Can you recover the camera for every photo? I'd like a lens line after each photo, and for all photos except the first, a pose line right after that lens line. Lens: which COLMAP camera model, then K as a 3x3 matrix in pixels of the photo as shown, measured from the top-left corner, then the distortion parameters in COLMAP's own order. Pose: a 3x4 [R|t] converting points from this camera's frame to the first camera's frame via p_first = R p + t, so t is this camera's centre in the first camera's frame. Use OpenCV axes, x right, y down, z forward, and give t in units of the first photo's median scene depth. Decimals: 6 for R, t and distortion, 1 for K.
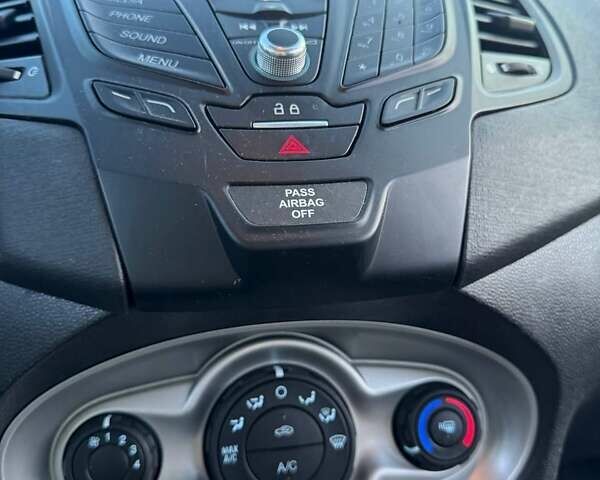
lens RADIAL K [[553.7, 0, 297.7], [0, 553.7, 244.5], [0, 0, 1]] dist [0.148480, -0.286936]
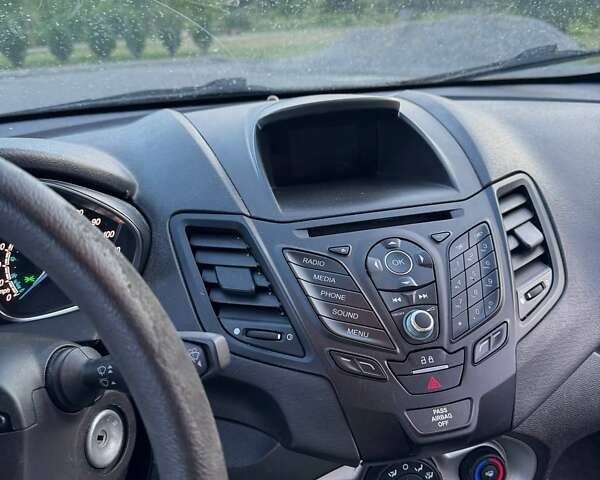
lens RADIAL K [[553.7, 0, 297.7], [0, 553.7, 244.5], [0, 0, 1]] dist [0.148480, -0.286936]
pose [[0.997264, -0.045136, 0.058548, -0.564557], [0.032429, 0.978803, 0.202219, -1.039200], [-0.066434, -0.199768, 0.977589, -0.814780]]
